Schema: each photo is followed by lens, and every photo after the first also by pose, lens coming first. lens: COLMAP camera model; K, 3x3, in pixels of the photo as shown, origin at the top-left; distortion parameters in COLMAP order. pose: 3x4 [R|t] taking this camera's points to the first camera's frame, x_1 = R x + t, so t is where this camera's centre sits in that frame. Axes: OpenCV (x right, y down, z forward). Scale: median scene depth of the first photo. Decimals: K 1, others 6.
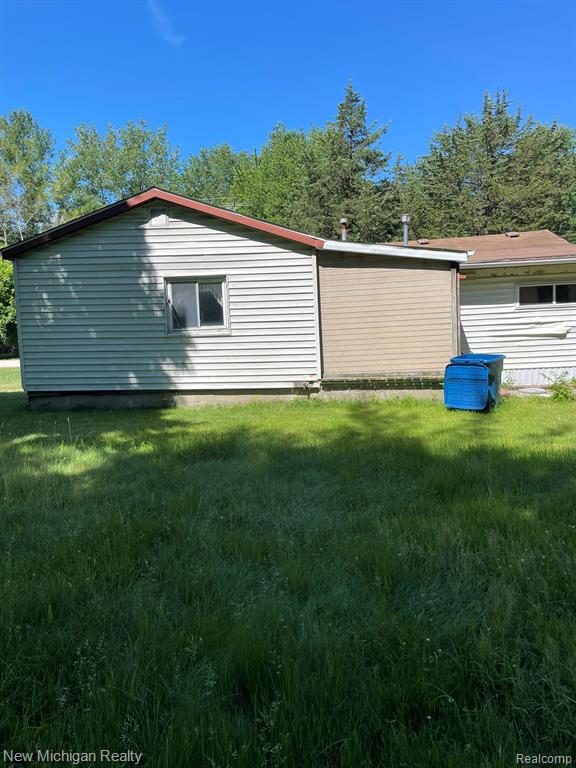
lens RADIAL K [[581.5, 0, 288.4], [0, 581.5, 380.5], [0, 0, 1]] dist [0.077595, -0.104977]
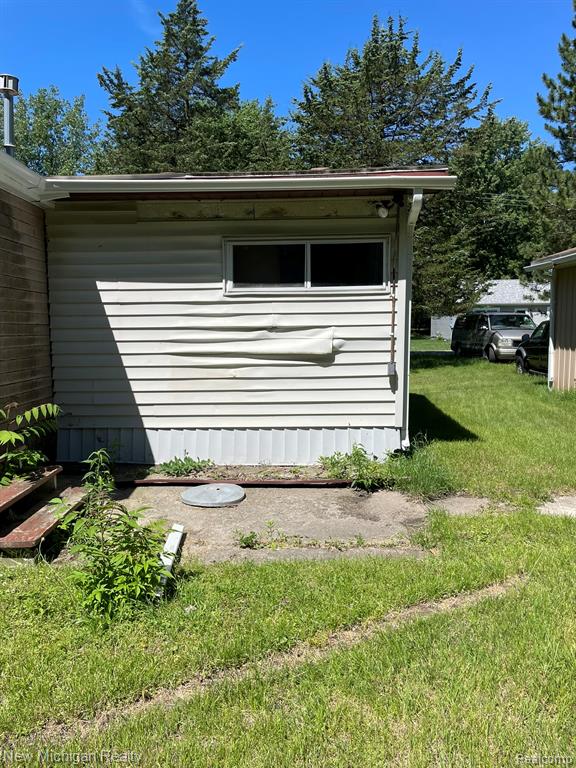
lens RADIAL K [[581.5, 0, 286.2], [0, 581.5, 386.5], [0, 0, 1]] dist [0.077595, -0.104977]
pose [[0.997837, 0.031148, 0.057881, 0.410064], [-0.031681, 0.999463, 0.008323, -0.057307], [-0.057590, -0.010139, 0.998289, 0.554666]]
